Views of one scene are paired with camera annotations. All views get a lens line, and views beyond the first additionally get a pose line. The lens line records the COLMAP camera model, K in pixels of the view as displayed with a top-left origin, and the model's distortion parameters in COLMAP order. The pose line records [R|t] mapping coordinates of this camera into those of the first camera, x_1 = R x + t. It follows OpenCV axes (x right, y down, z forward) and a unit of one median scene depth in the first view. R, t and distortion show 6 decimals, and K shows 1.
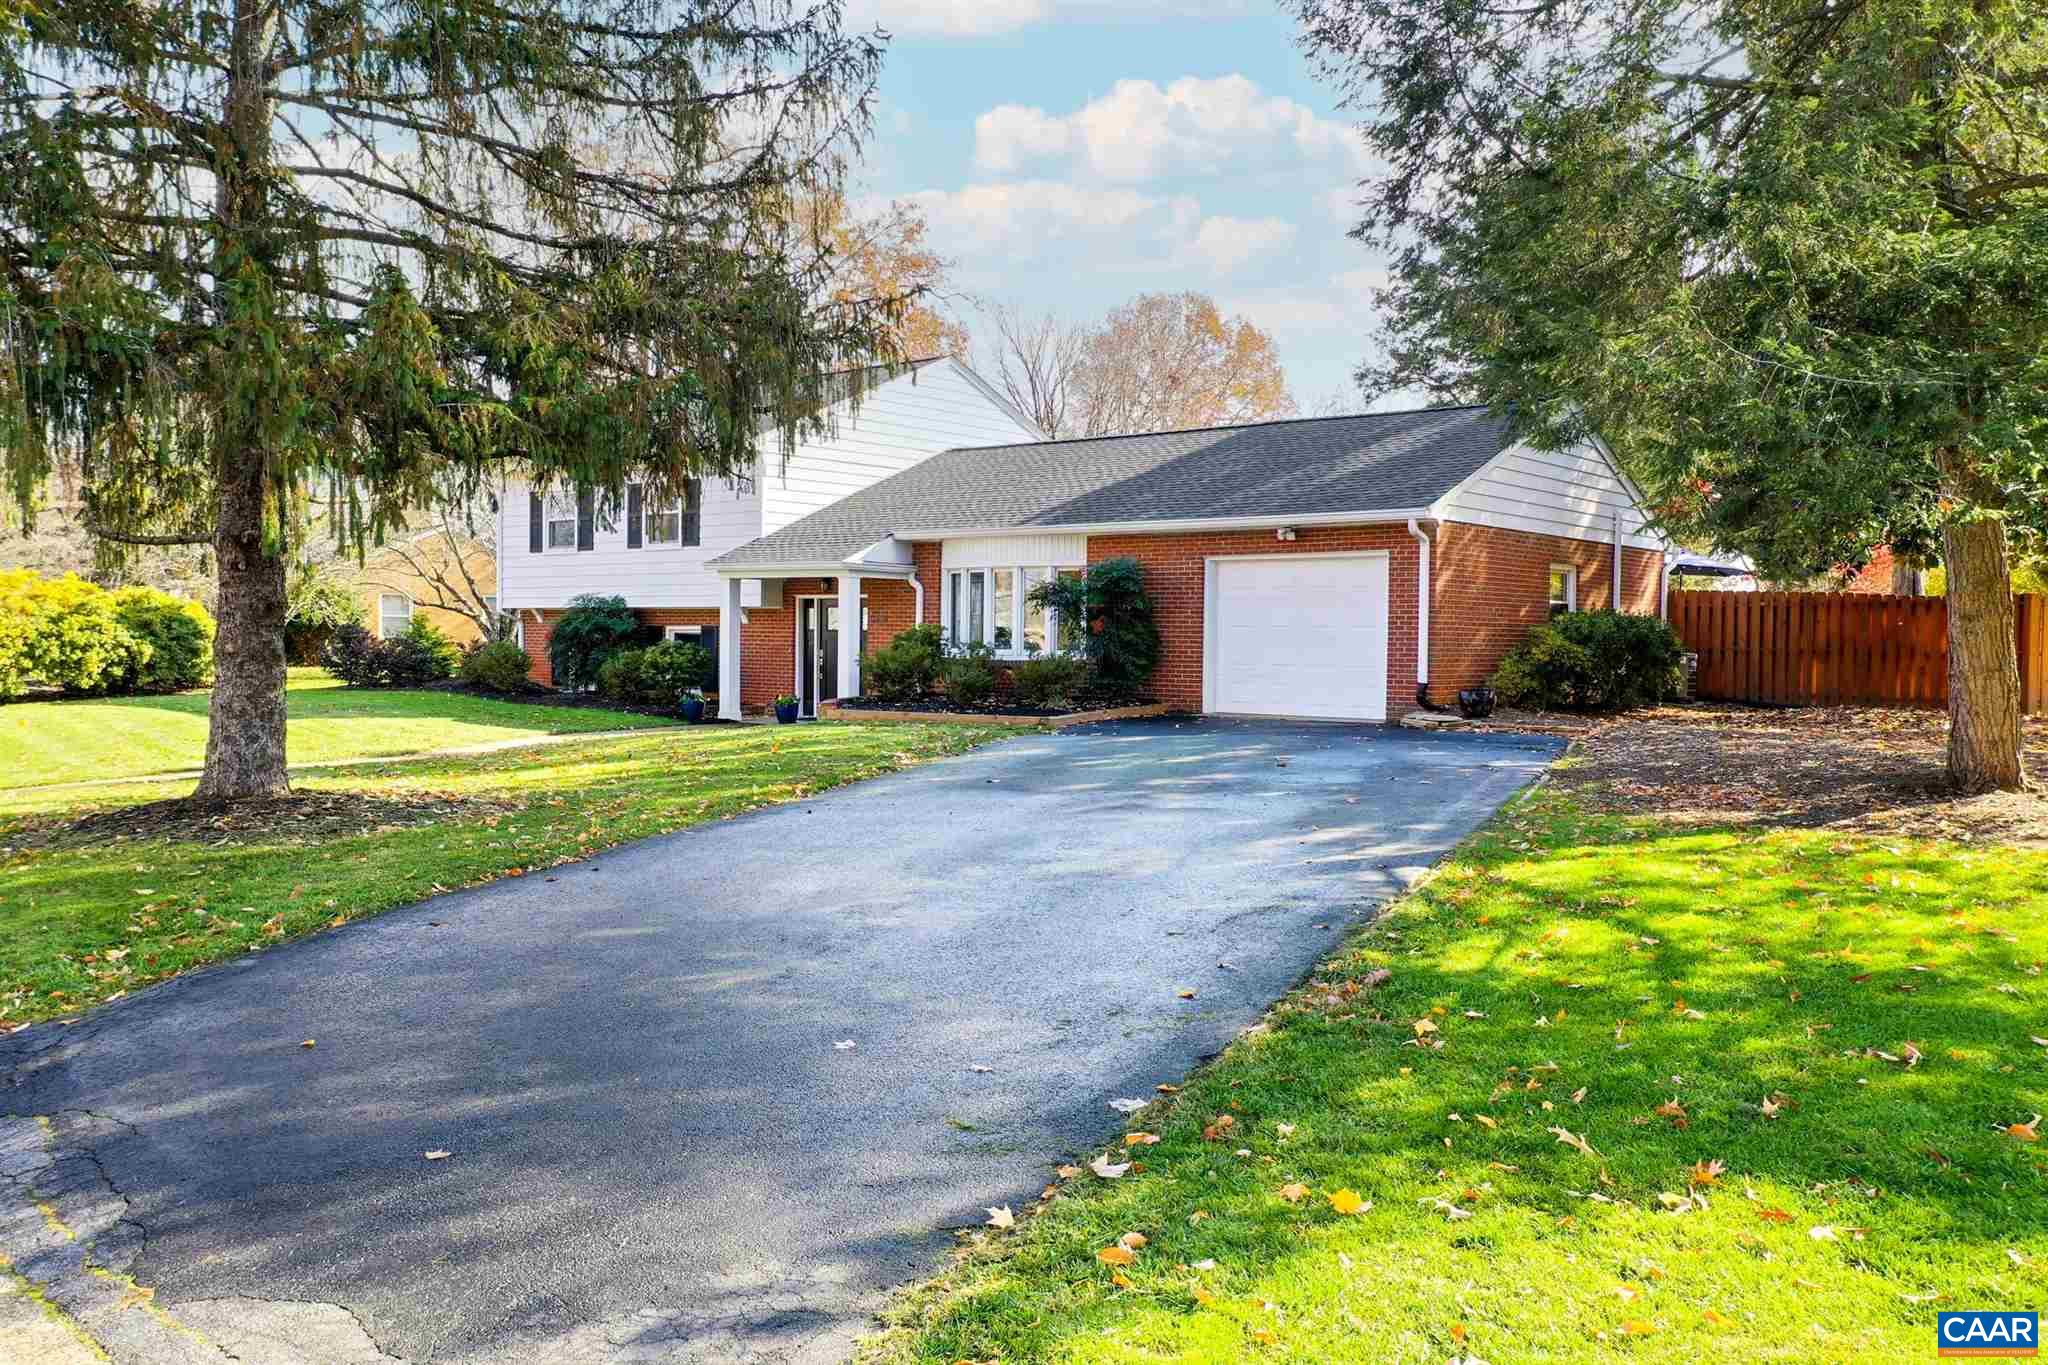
lens RADIAL K [[1651.8, 0, 1024.0], [0, 1651.8, 682.5], [0, 0, 1]] dist [-0.007855, 0.000178]
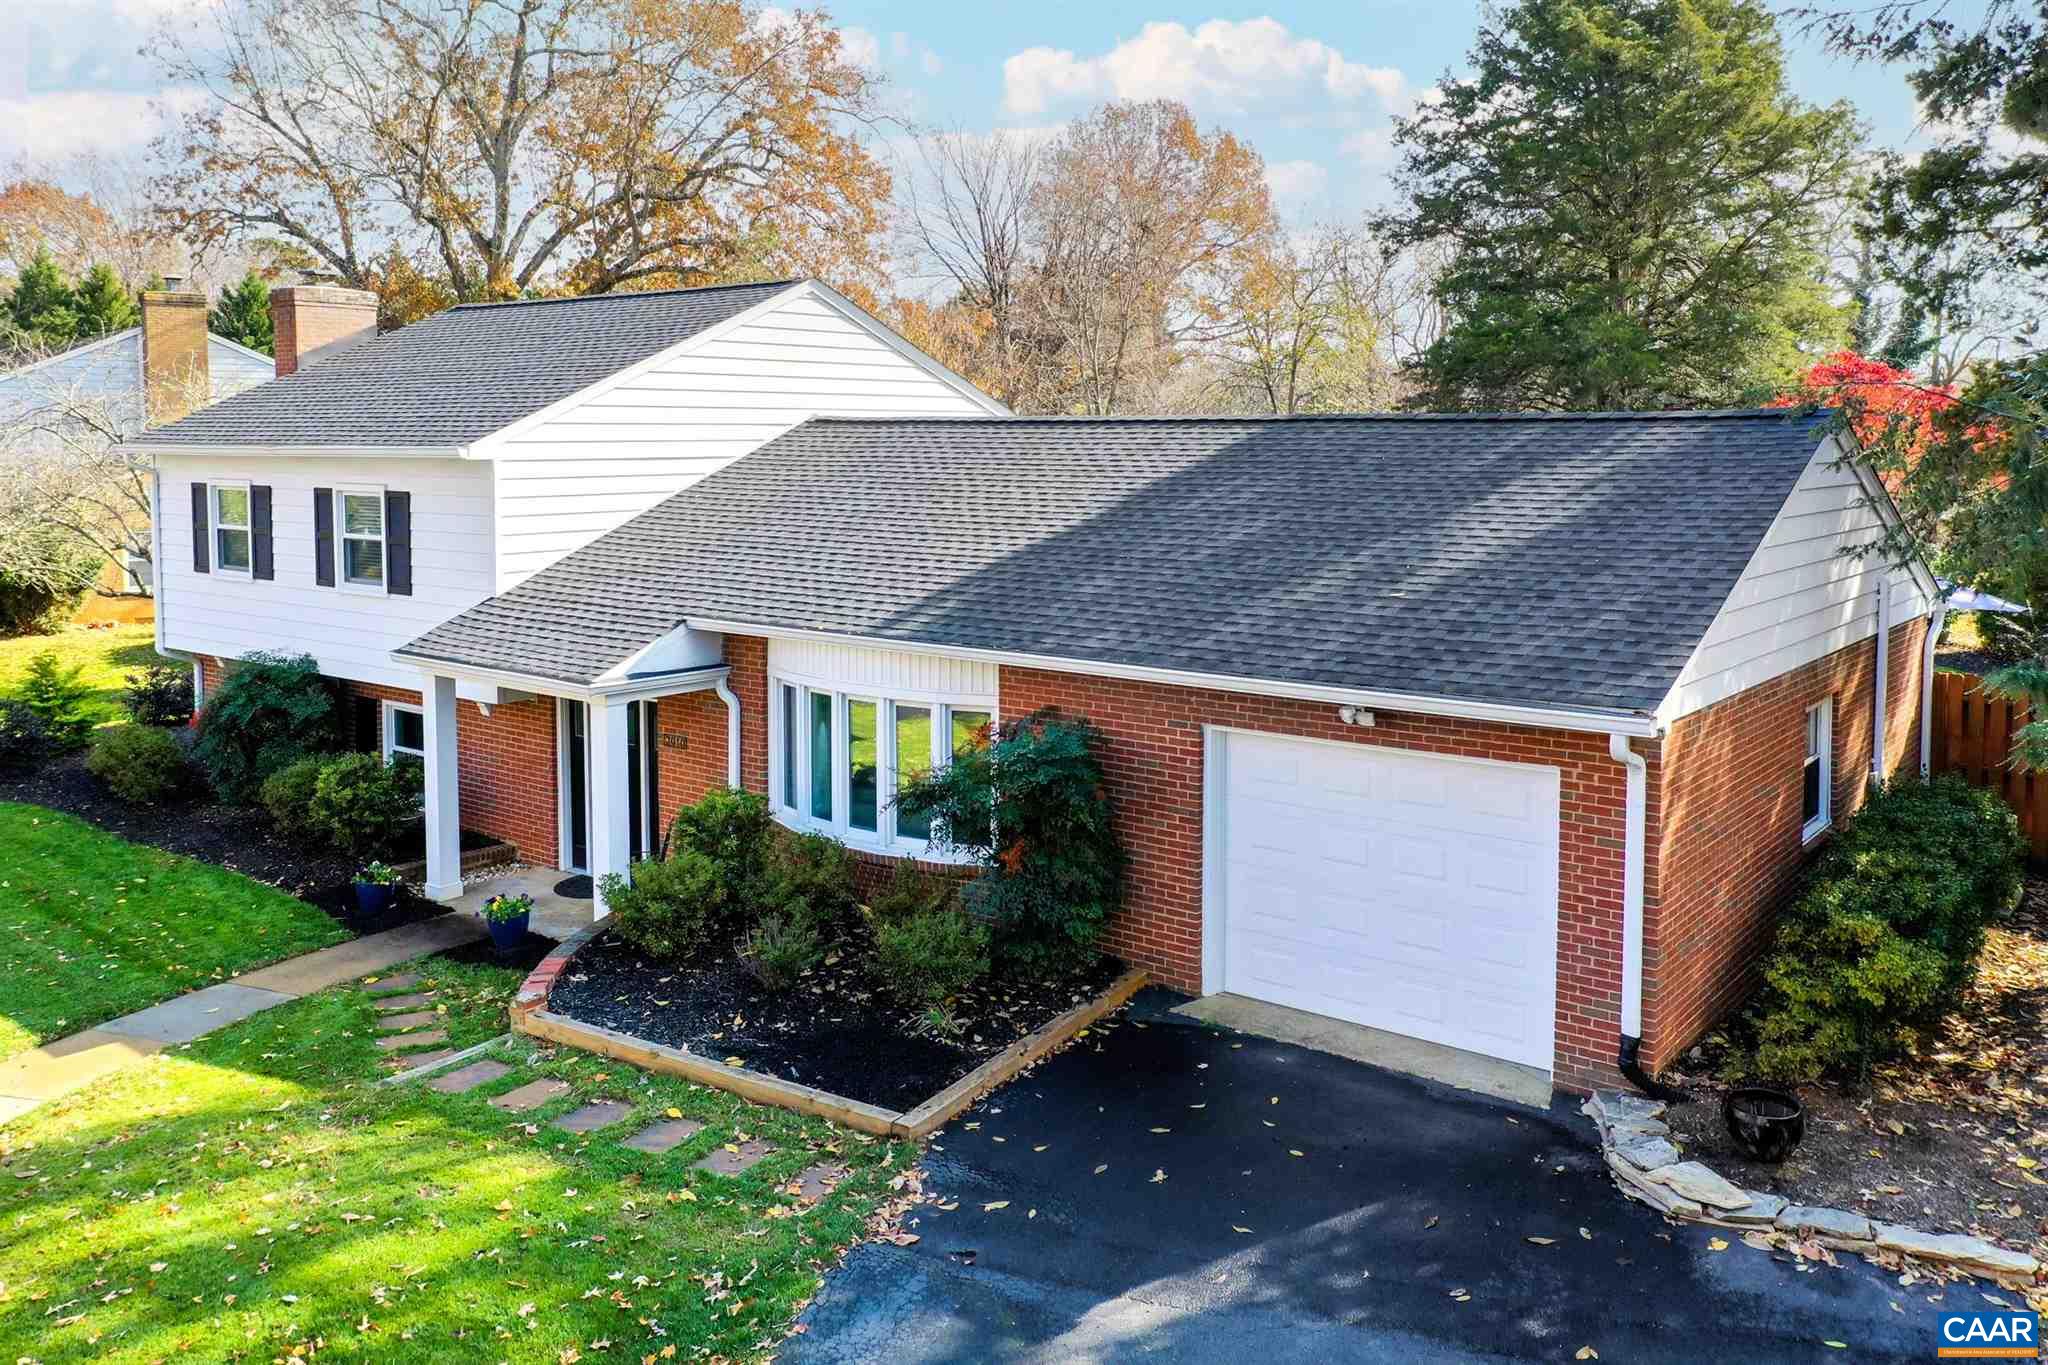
lens RADIAL K [[1673.0, 0, 1028.3], [0, 1673.0, 559.5], [0, 0, 1]] dist [0.019241, -0.002495]
pose [[0.999731, -0.013054, 0.019172, 0.032555], [0.012106, 0.998736, 0.048775, -0.131134], [-0.019785, -0.048530, 0.998626, 0.358299]]
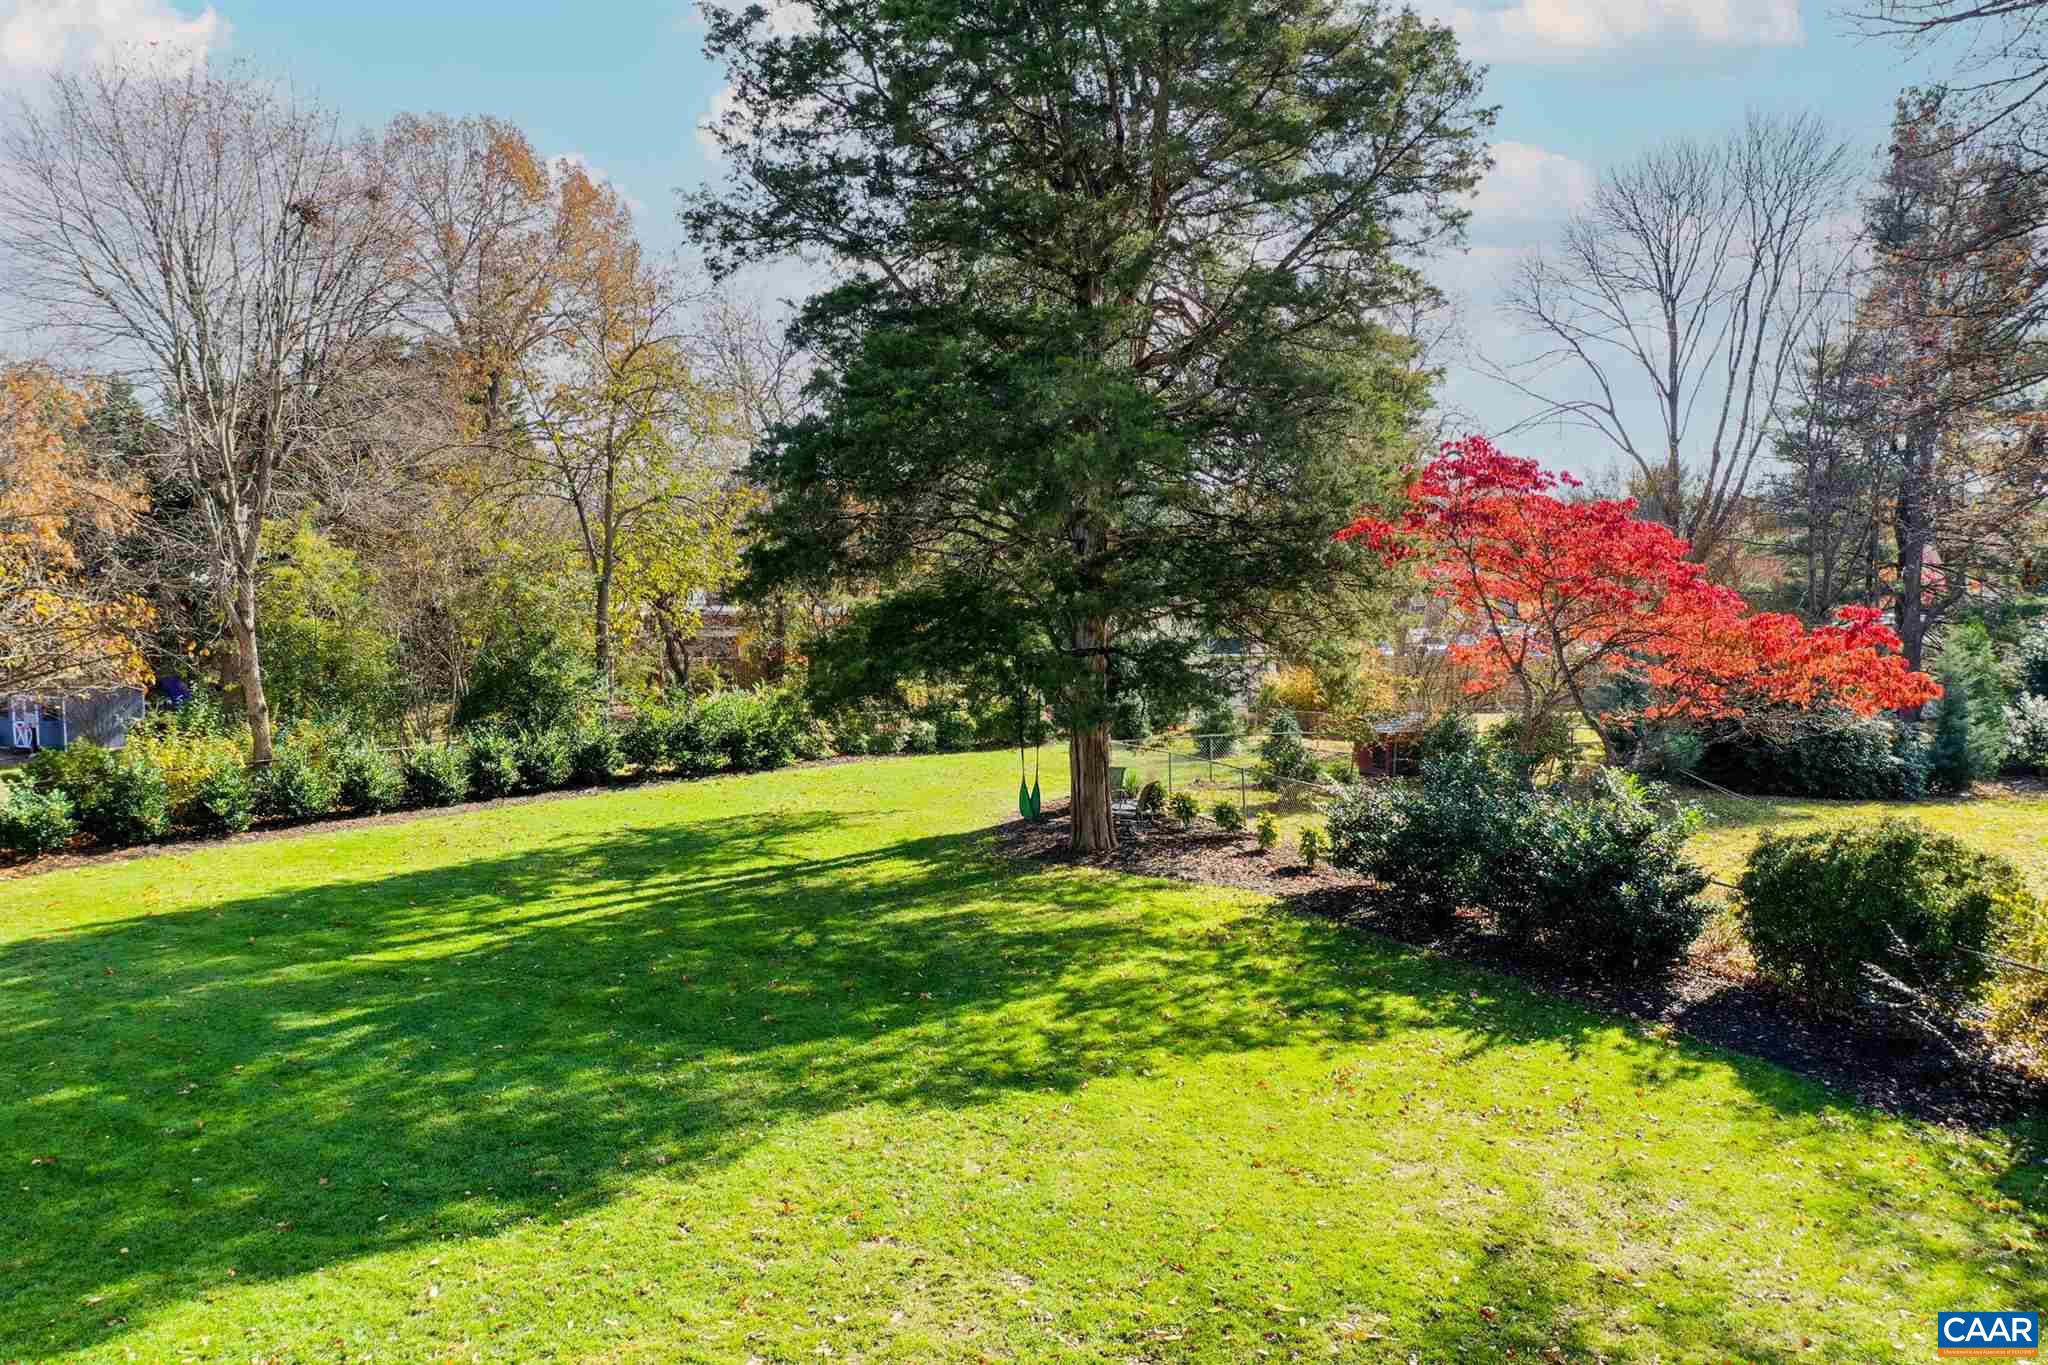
lens RADIAL K [[1651.8, 0, 1024.0], [0, 1651.8, 682.5], [0, 0, 1]] dist [-0.007855, 0.000178]
pose [[0.941814, -0.039549, 0.333799, 0.262078], [0.021313, 0.998082, 0.058120, -0.159616], [-0.335457, -0.047624, 0.940851, 1.048255]]
